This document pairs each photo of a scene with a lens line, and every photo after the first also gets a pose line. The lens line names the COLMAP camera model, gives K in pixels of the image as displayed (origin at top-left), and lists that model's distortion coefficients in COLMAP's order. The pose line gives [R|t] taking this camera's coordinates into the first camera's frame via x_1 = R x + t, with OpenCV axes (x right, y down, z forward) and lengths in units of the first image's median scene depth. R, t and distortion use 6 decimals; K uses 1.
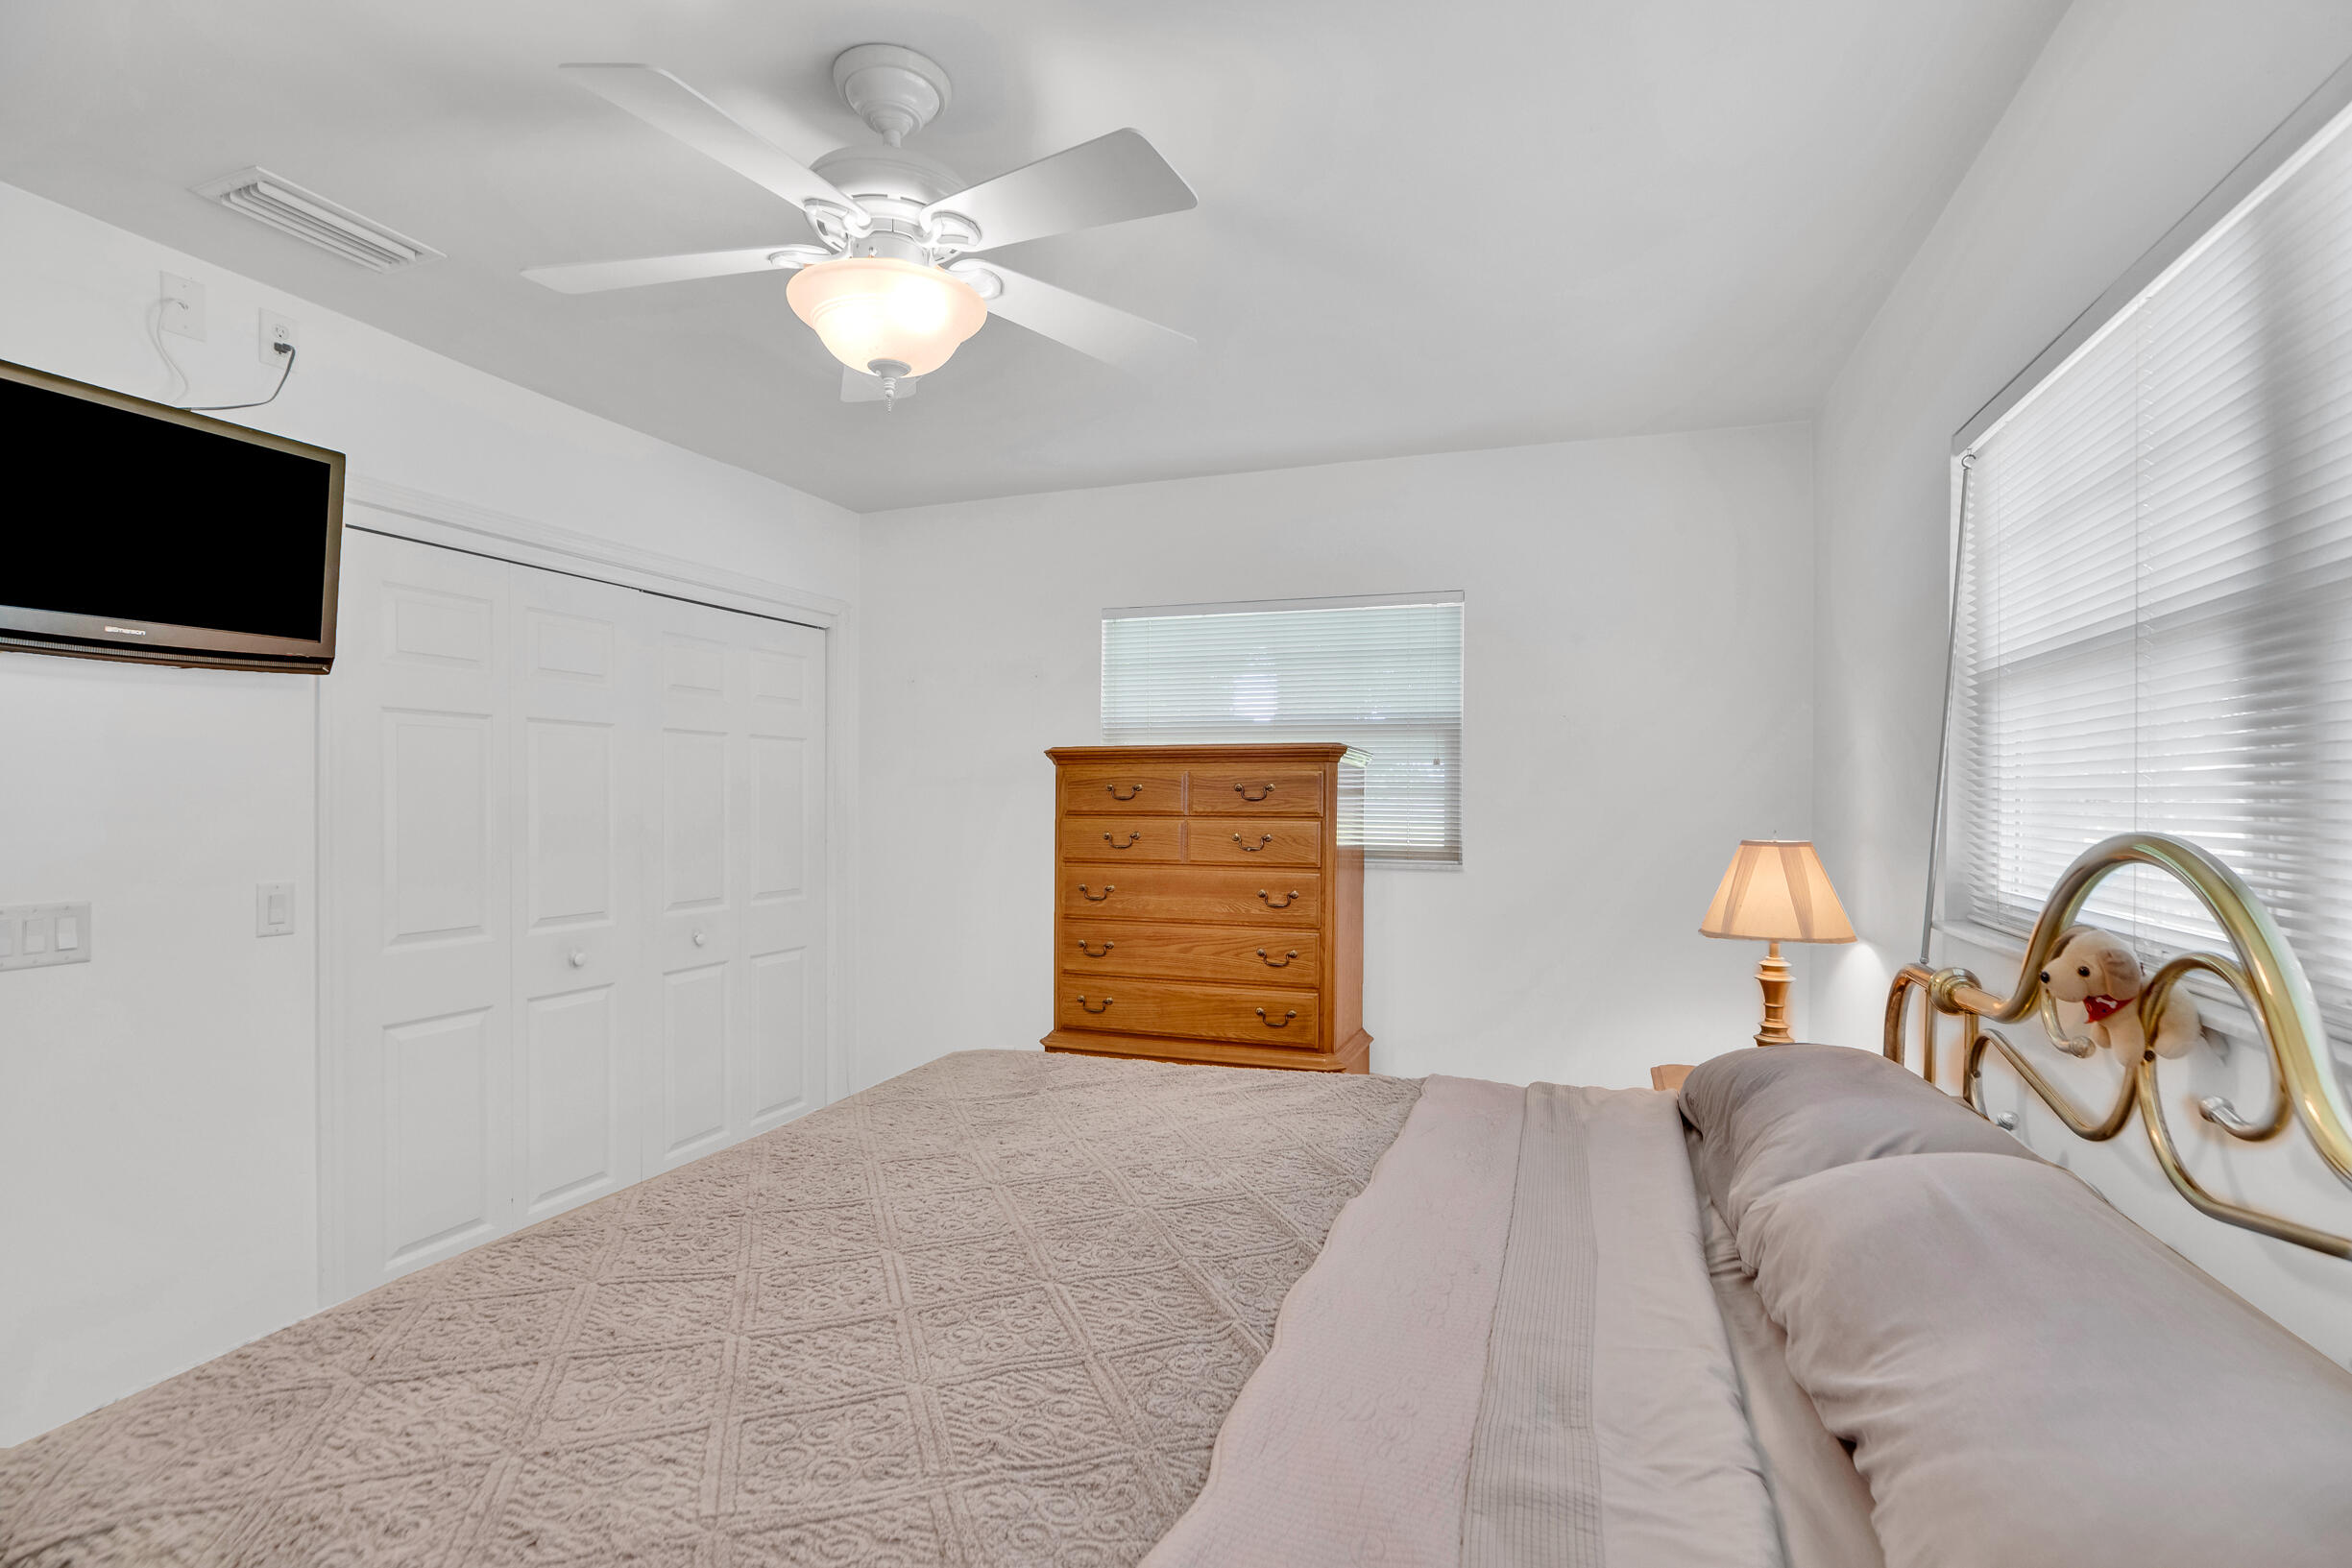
lens RADIAL K [[1082.0, 0, 1192.3], [0, 1082.0, 779.6], [0, 0, 1]] dist [-0.043529, 0.012904]
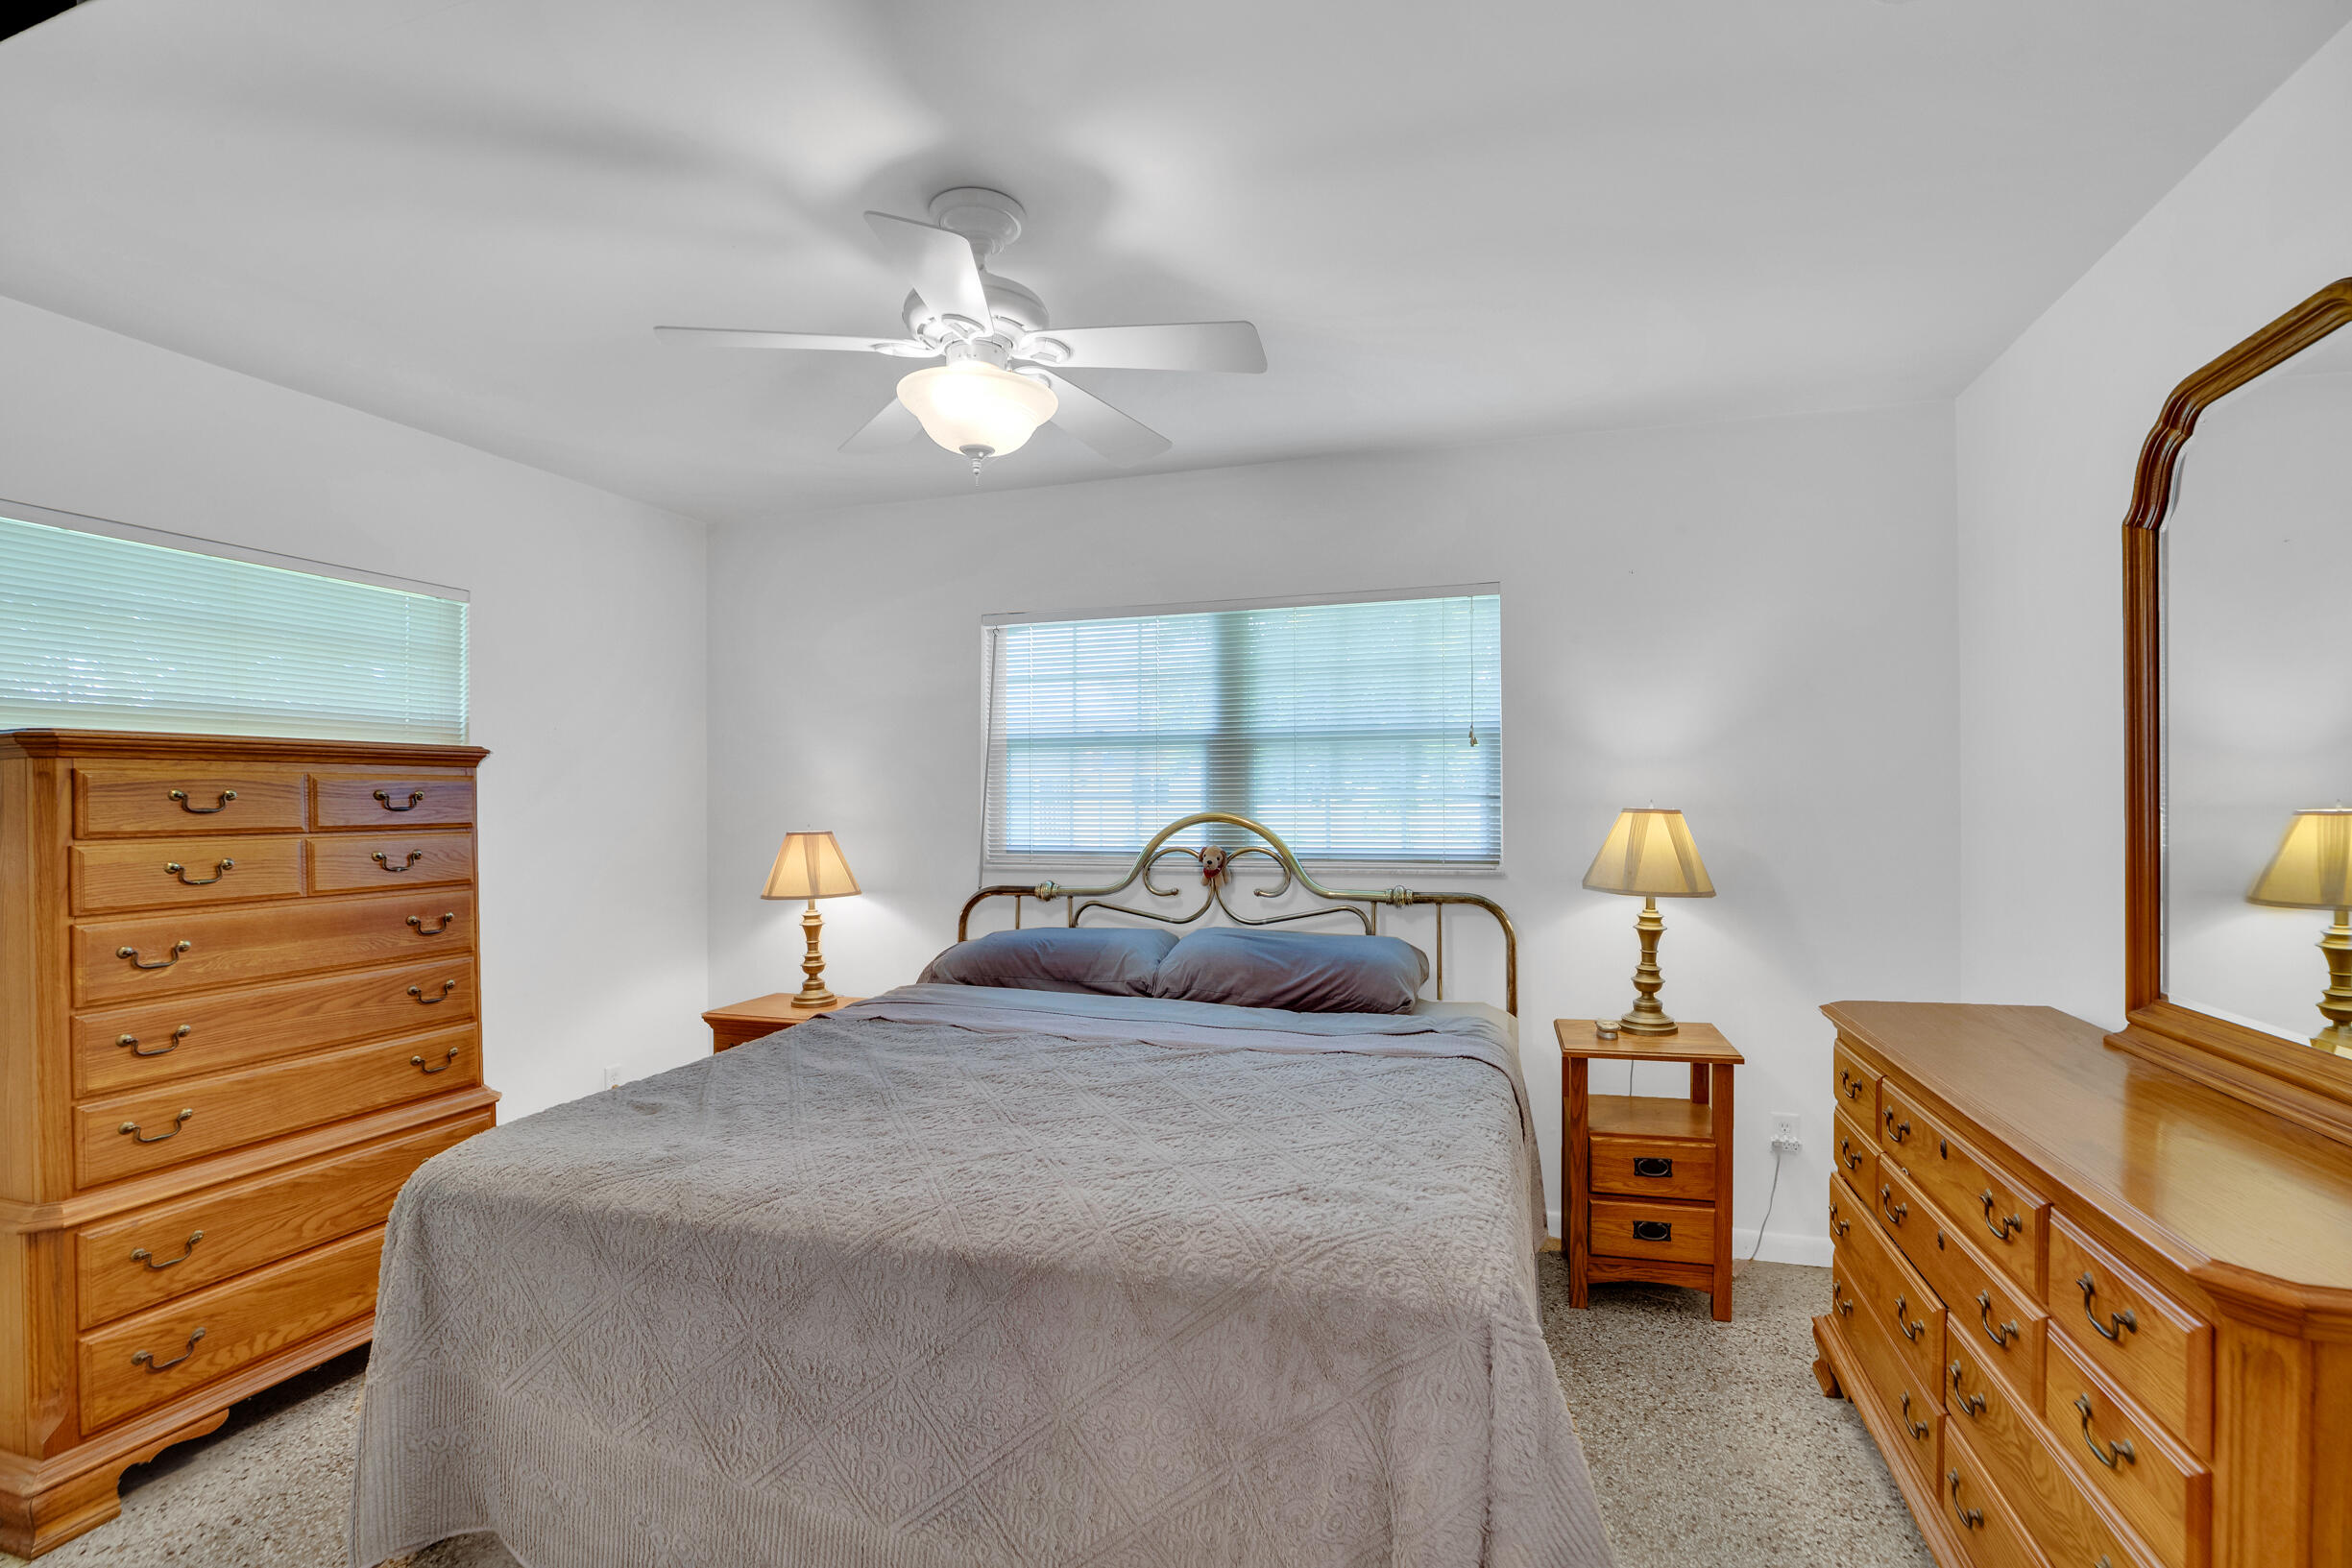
lens RADIAL K [[1082.0, 0, 1181.9], [0, 1082.0, 794.2], [0, 0, 1]] dist [-0.043529, 0.012904]
pose [[-0.032686, 0.004289, 0.999456, -0.765417], [-0.003874, 0.999983, -0.004418, 0.008043], [-0.999458, -0.004016, -0.032669, 0.419854]]
